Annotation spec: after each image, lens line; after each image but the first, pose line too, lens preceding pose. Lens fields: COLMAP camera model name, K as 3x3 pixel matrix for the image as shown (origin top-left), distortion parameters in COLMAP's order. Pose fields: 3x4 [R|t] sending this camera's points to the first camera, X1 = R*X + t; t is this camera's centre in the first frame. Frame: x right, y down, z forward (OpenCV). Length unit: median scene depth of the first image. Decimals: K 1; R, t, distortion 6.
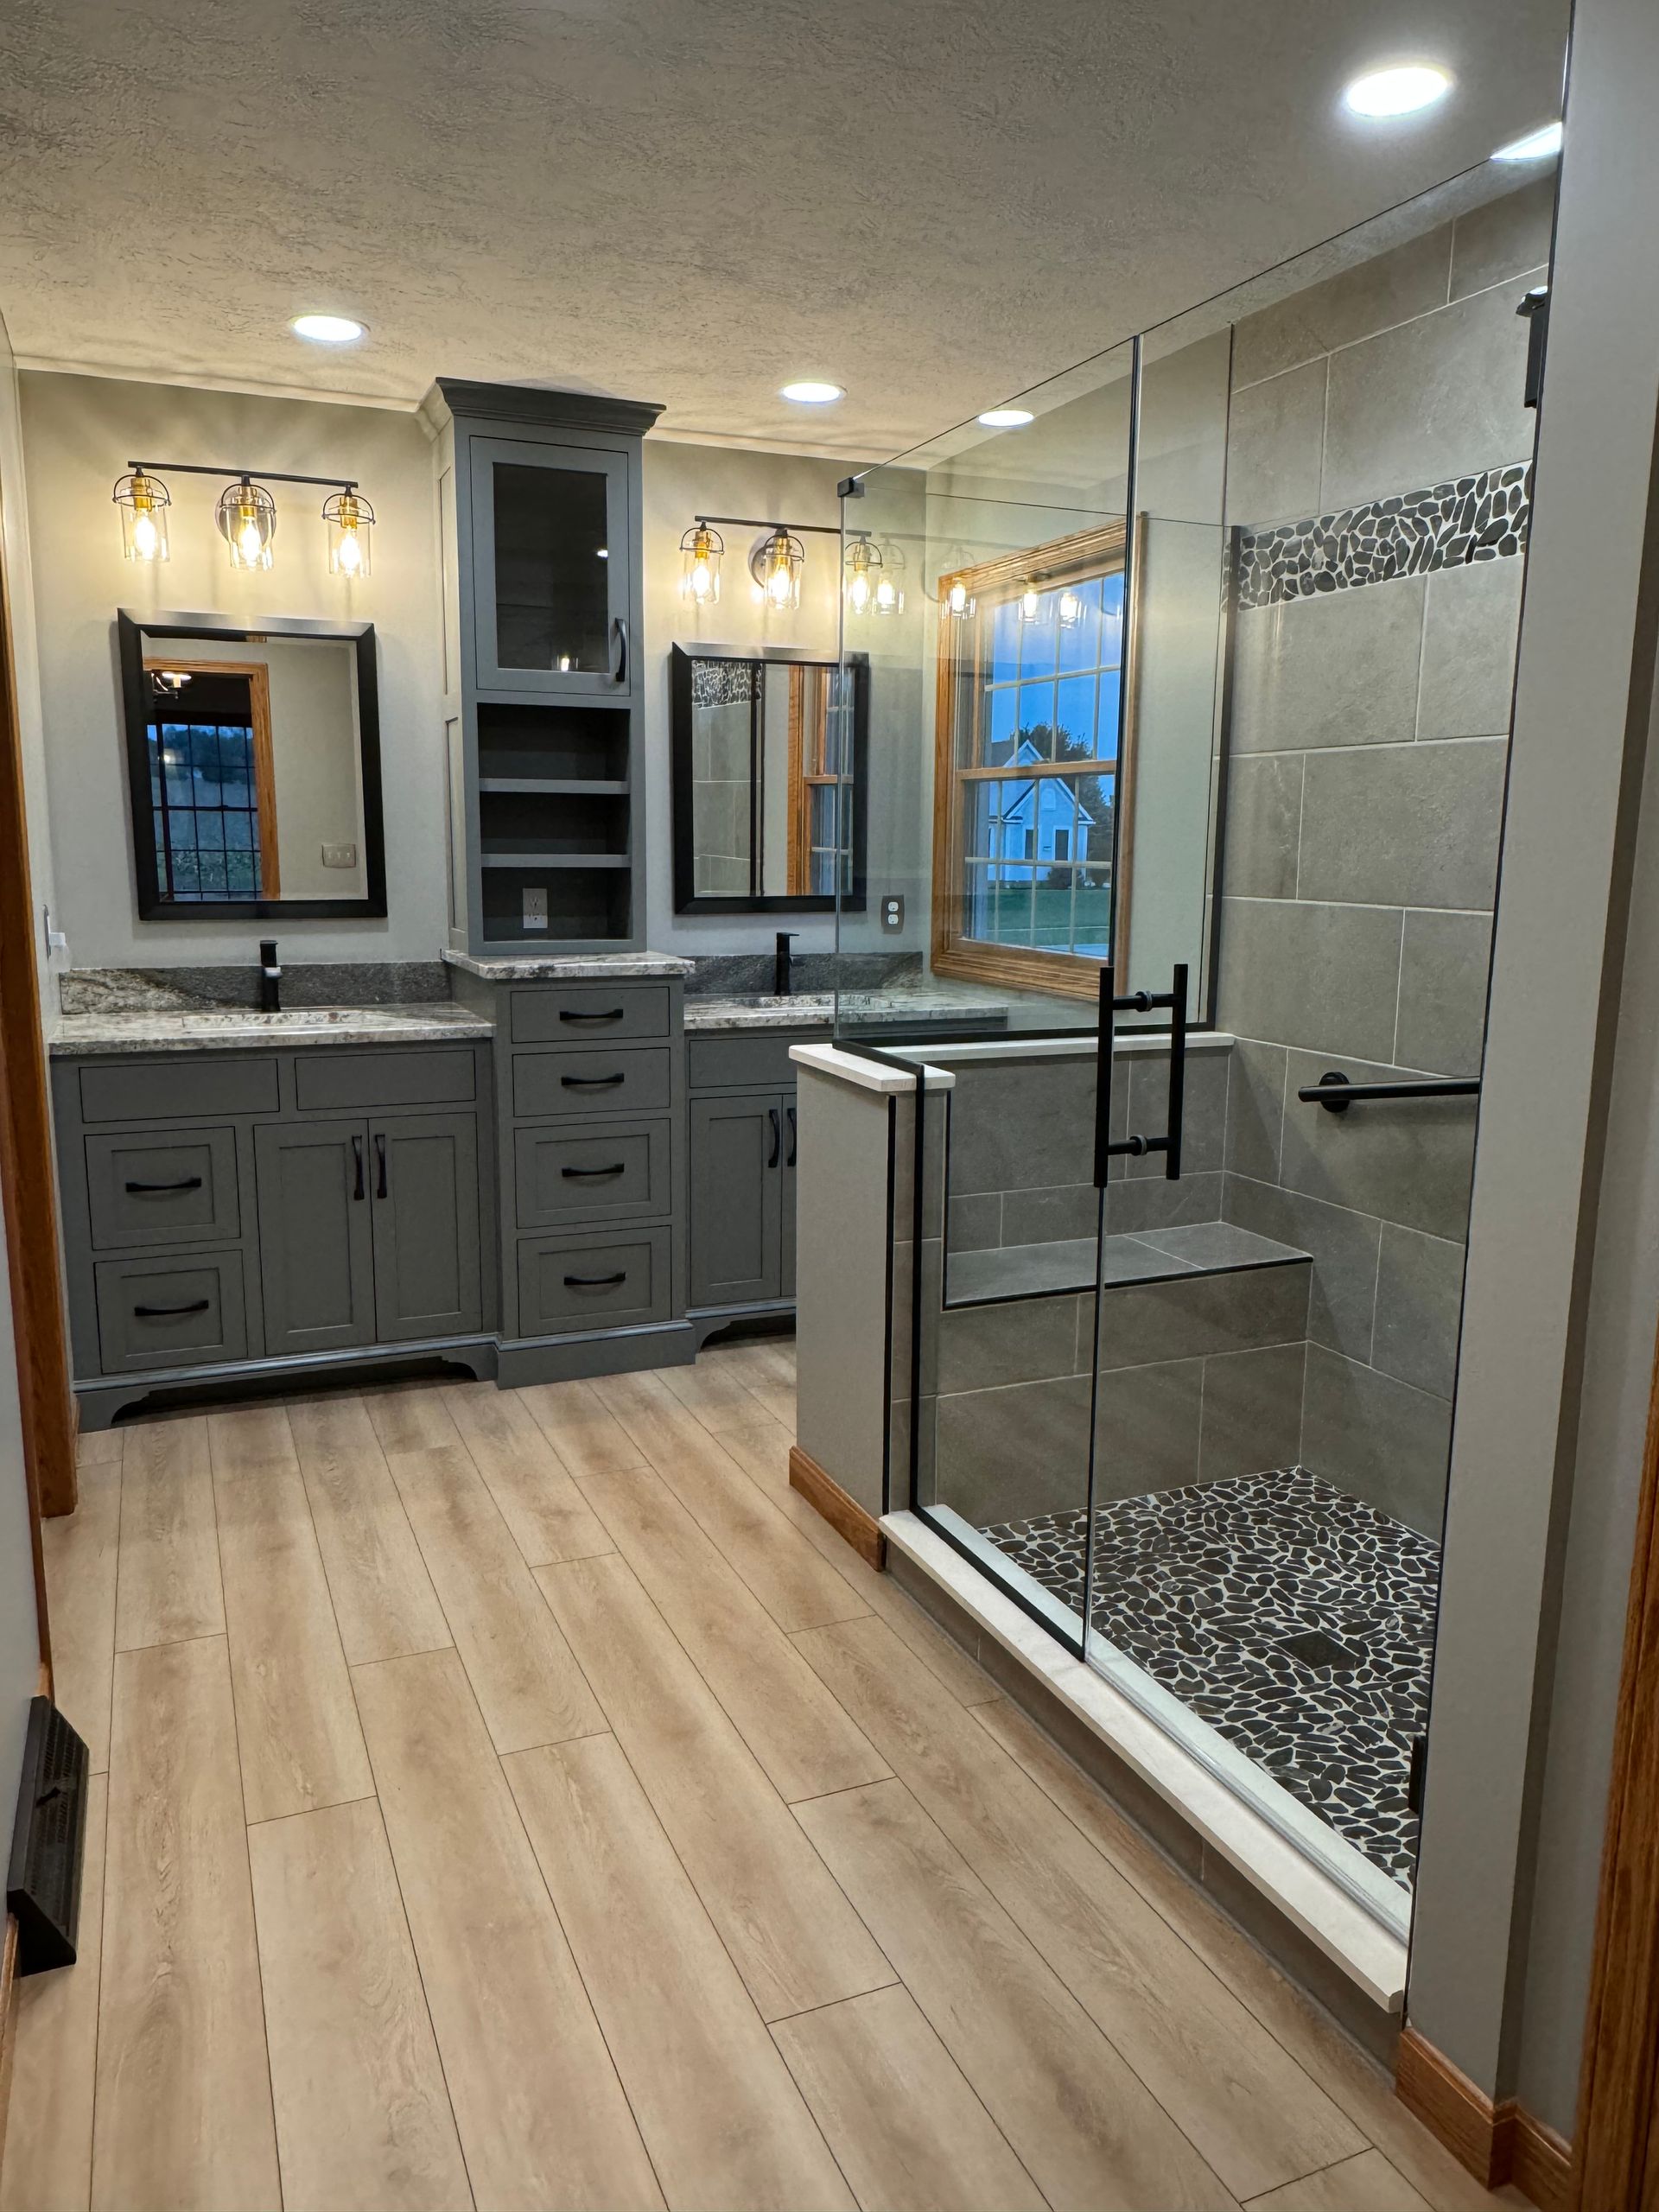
lens RADIAL K [[1531.2, 0, 827.8], [0, 1531.2, 1107.2], [0, 0, 1]] dist [-0.003409, -0.003153]
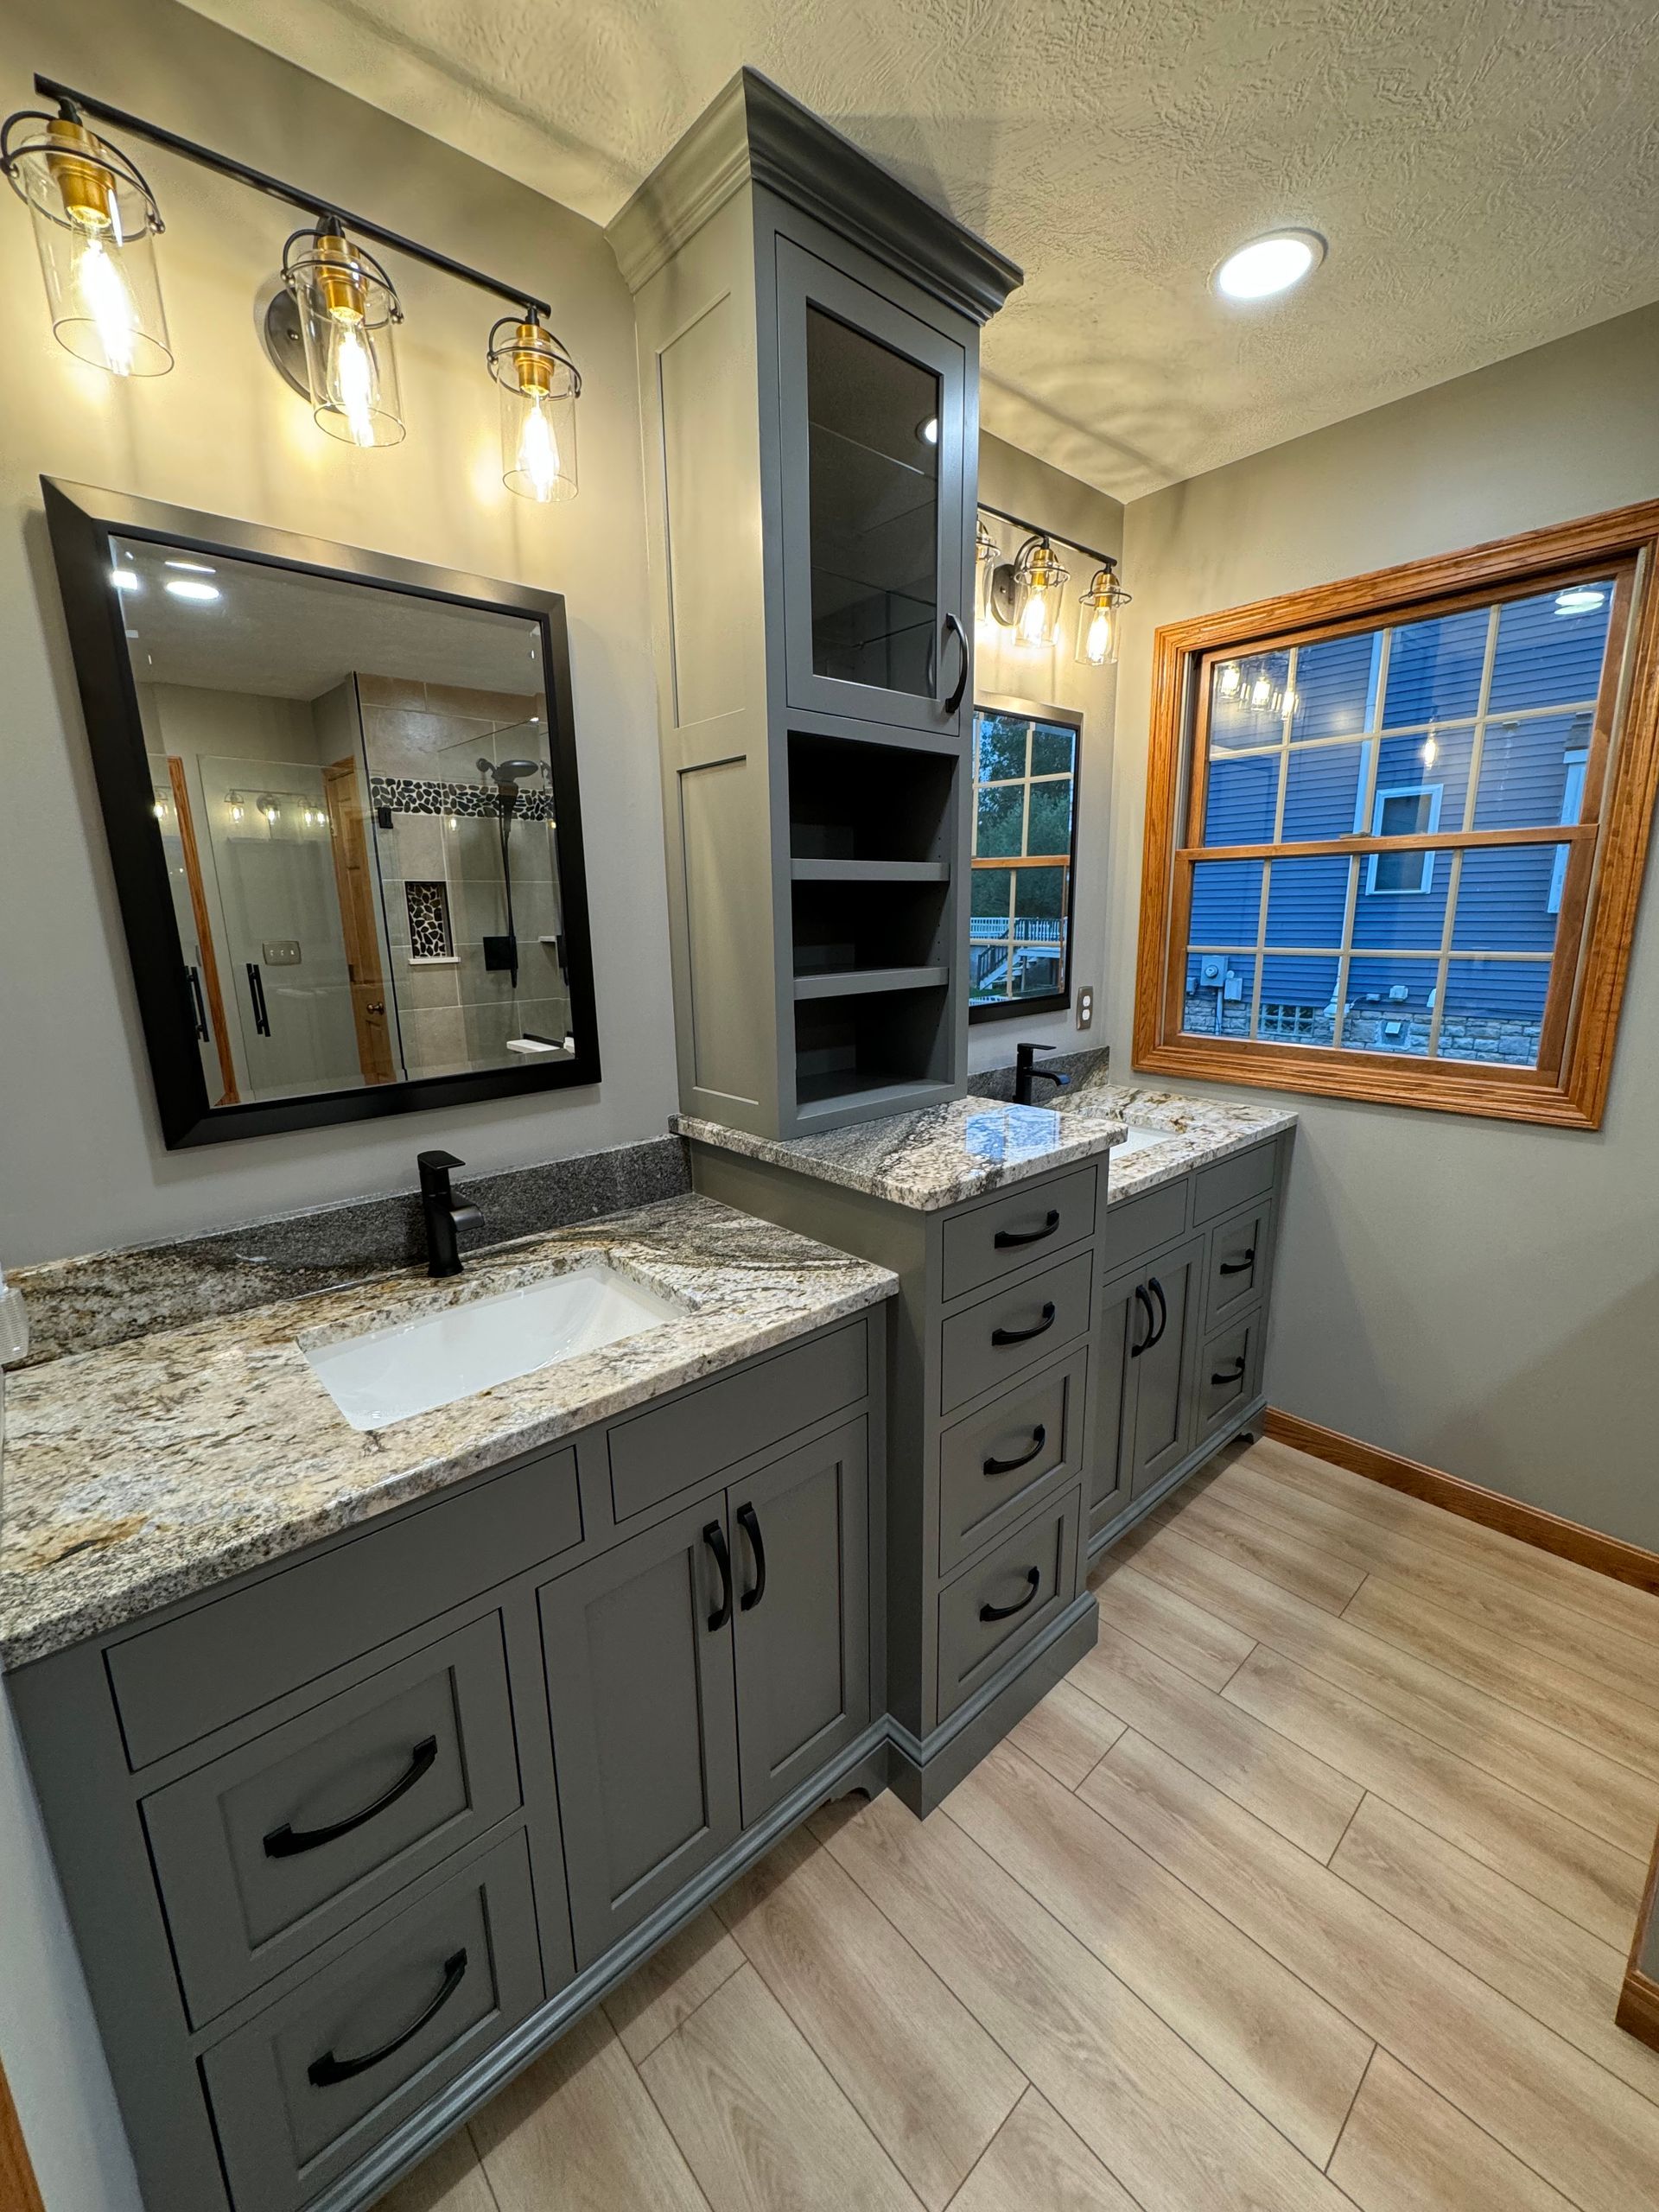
lens RADIAL K [[884.2, 0, 829.3], [0, 884.2, 1102.8], [0, 0, 1]] dist [-0.002626, 0.000232]
pose [[0.947415, -0.094843, 0.305629, -0.365757], [0.082544, 0.995180, 0.052948, -0.149287], [-0.309177, -0.024936, 0.950677, 0.726758]]
